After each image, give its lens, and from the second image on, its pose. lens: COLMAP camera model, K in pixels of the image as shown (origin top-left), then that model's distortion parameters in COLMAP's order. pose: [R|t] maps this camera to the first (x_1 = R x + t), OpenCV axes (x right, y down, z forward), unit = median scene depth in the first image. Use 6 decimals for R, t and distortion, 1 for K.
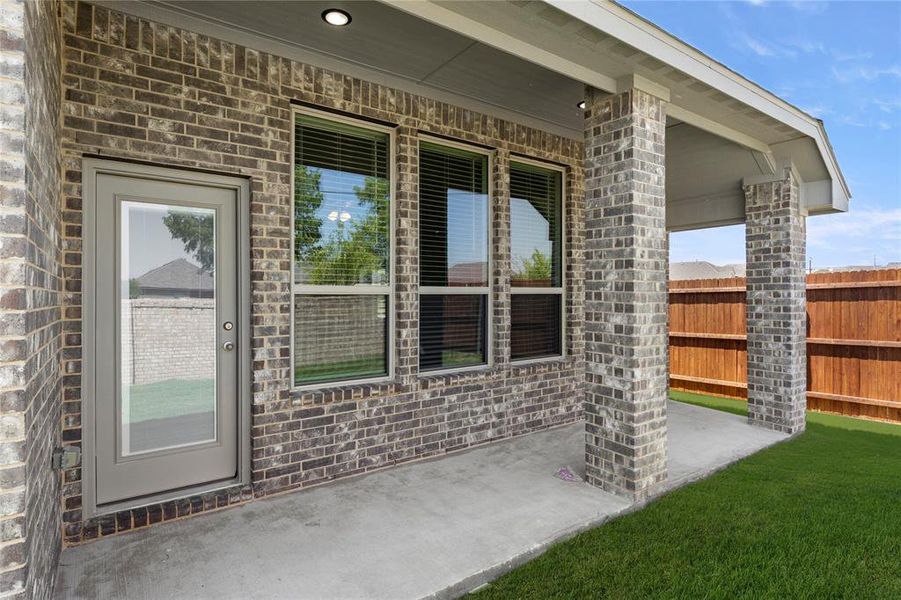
lens RADIAL K [[442.7, 0, 452.7], [0, 442.7, 280.2], [0, 0, 1]] dist [0.002163, 0.000326]
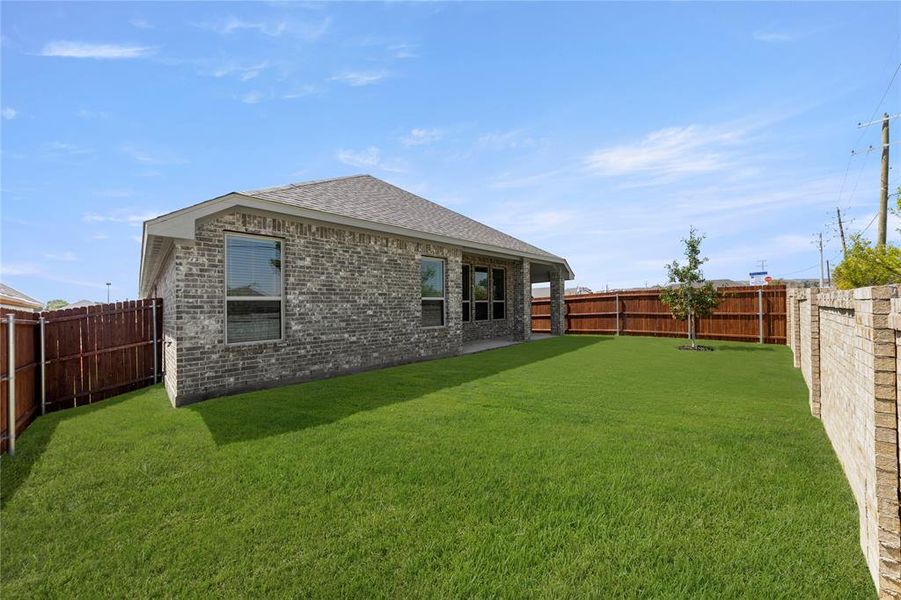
lens RADIAL K [[429.8, 0, 450.6], [0, 429.8, 302.1], [0, 0, 1]] dist [0.001932, 0.000434]
pose [[0.968546, -0.018471, 0.248149, -1.245225], [0.016800, 0.999820, 0.008848, -0.007310], [-0.248267, -0.004400, 0.968682, -2.724954]]
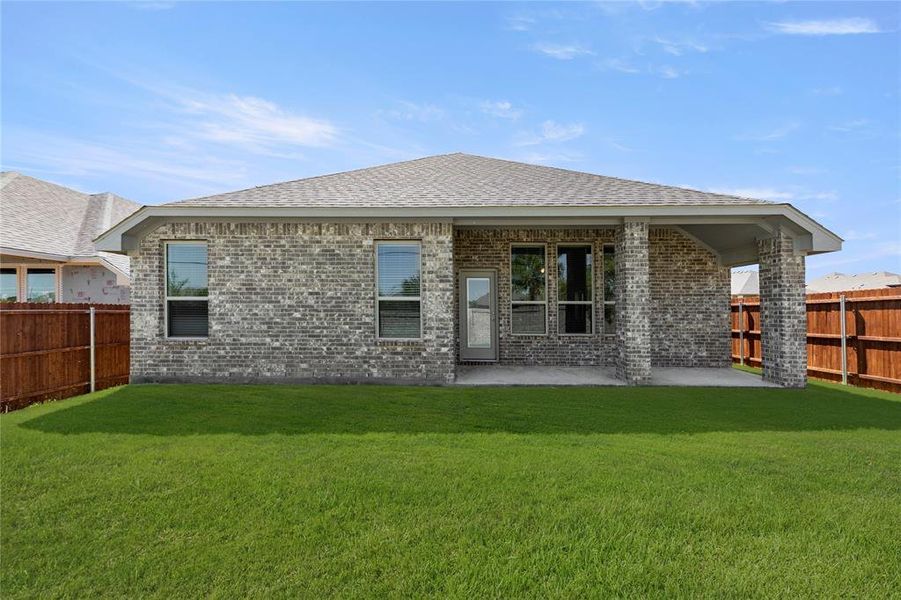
lens RADIAL K [[366.3, 0, 450.5], [0, 366.3, 300.0], [0, 0, 1]] dist [0.004140, 0.000171]
pose [[0.766637, -0.011702, -0.641974, 0.768170], [0.011100, 0.999926, -0.004971, 0.011400], [0.641984, -0.003315, 0.766711, -0.992458]]
